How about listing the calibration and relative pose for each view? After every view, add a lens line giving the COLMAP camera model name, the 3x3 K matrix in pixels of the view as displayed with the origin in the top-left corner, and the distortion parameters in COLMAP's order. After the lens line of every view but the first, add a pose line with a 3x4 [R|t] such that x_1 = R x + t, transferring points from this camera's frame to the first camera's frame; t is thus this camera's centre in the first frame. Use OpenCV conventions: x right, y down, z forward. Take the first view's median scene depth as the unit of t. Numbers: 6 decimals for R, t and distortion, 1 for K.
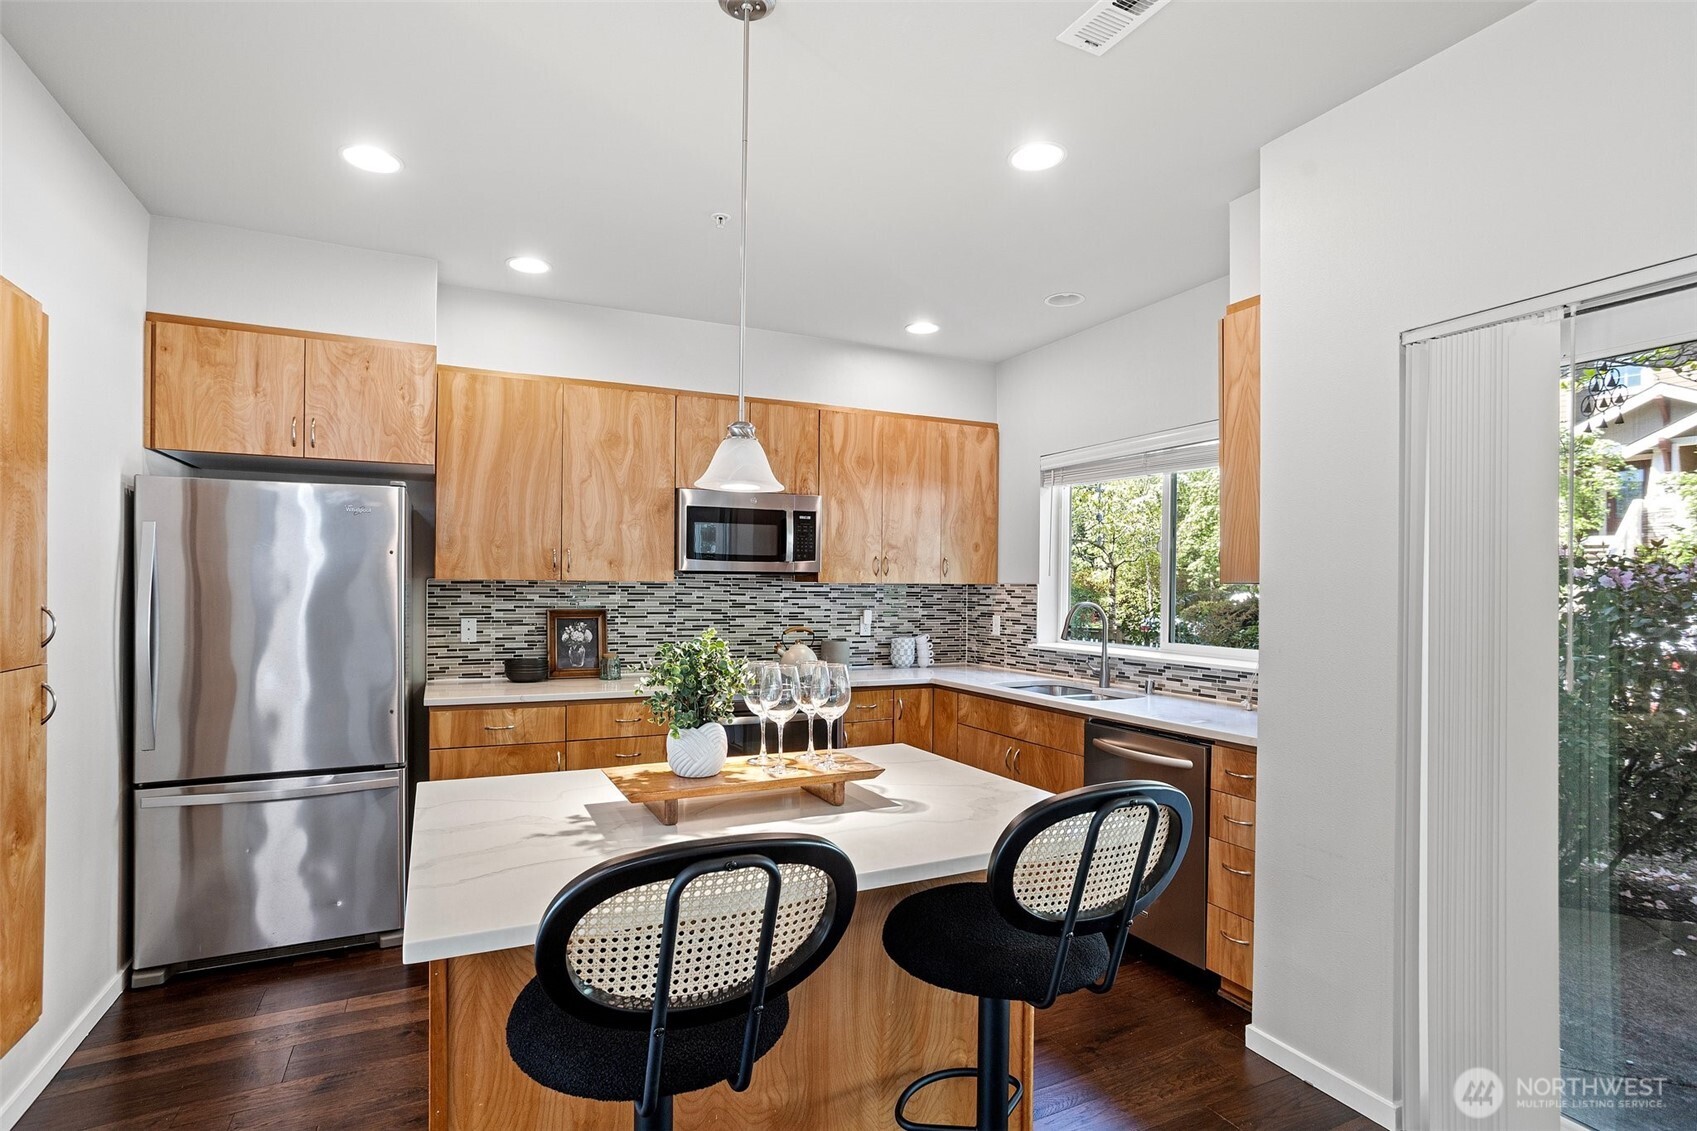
lens RADIAL K [[809.8, 0, 844.1], [0, 809.8, 580.4], [0, 0, 1]] dist [-0.008534, 0.002695]
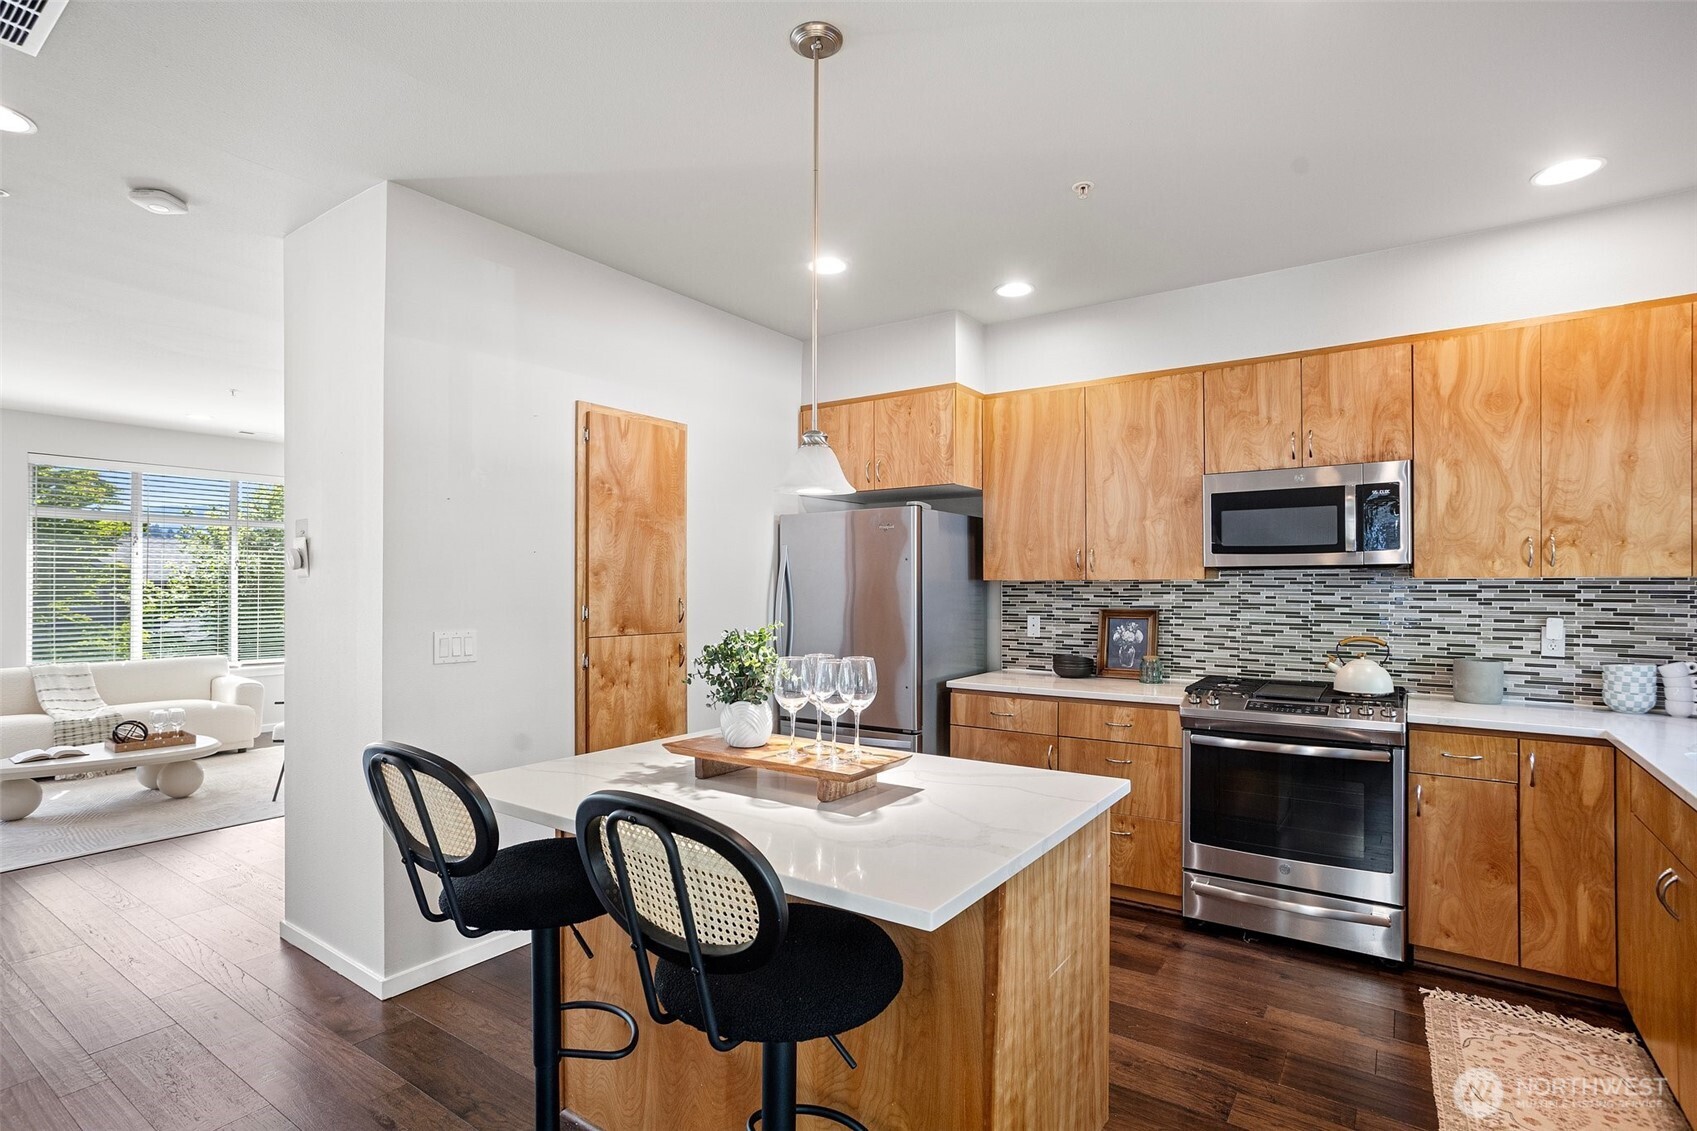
lens RADIAL K [[809.8, 0, 846.3], [0, 809.8, 572.1], [0, 0, 1]] dist [-0.008534, 0.002695]
pose [[0.537591, -0.021635, -0.842928, 0.329263], [0.011638, 0.999766, -0.018238, 0.005079], [0.843126, -0.000005, 0.537717, 0.188271]]
